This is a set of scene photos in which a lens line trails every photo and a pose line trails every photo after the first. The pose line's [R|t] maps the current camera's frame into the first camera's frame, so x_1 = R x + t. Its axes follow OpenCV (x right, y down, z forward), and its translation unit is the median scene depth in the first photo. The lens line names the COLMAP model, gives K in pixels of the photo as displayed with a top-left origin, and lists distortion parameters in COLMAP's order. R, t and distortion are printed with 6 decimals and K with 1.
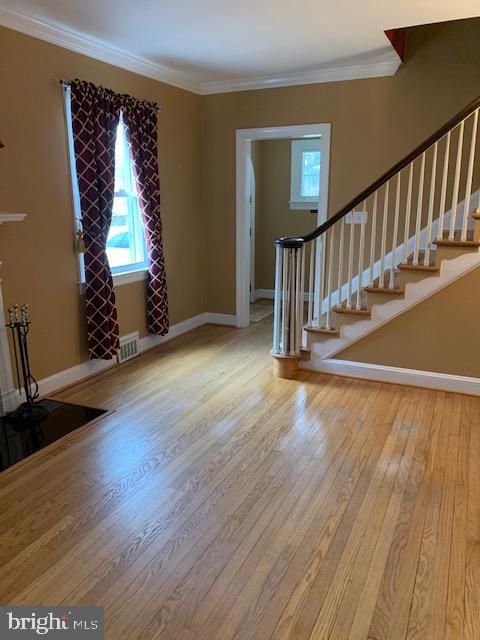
lens RADIAL K [[494.4, 0, 240.0], [0, 494.4, 320.0], [0, 0, 1]] dist [0.067097, 0.000558]
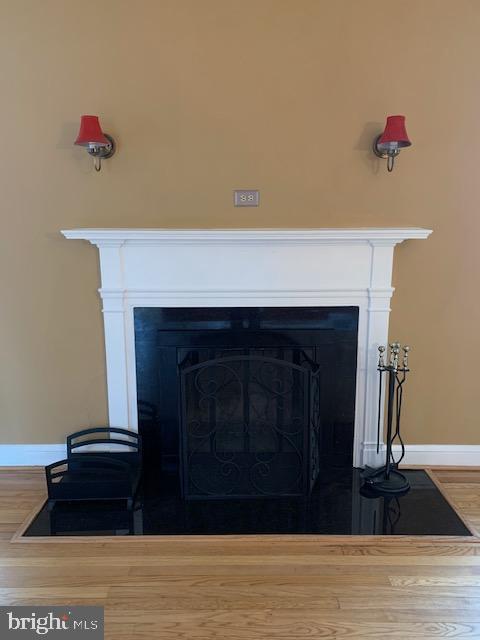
lens RADIAL K [[494.4, 0, 240.0], [0, 494.4, 320.0], [0, 0, 1]] dist [0.067097, 0.000558]
pose [[0.419192, 0.186006, -0.888640, 0.140080], [-0.201122, 0.973495, 0.108893, -0.099611], [0.885341, 0.133078, 0.445491, 0.411146]]
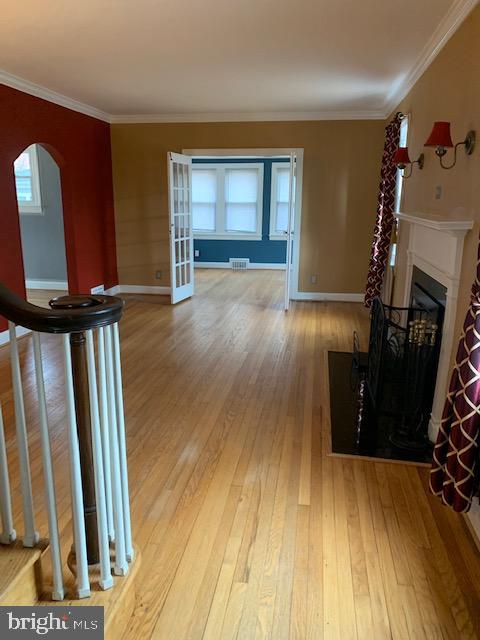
lens RADIAL K [[494.4, 0, 240.0], [0, 494.4, 320.0], [0, 0, 1]] dist [0.067097, 0.000558]
pose [[-0.961478, 0.058474, -0.268591, 0.104371], [-0.070673, 0.891681, 0.447114, -0.398662], [0.265641, 0.448873, -0.853199, 1.616481]]
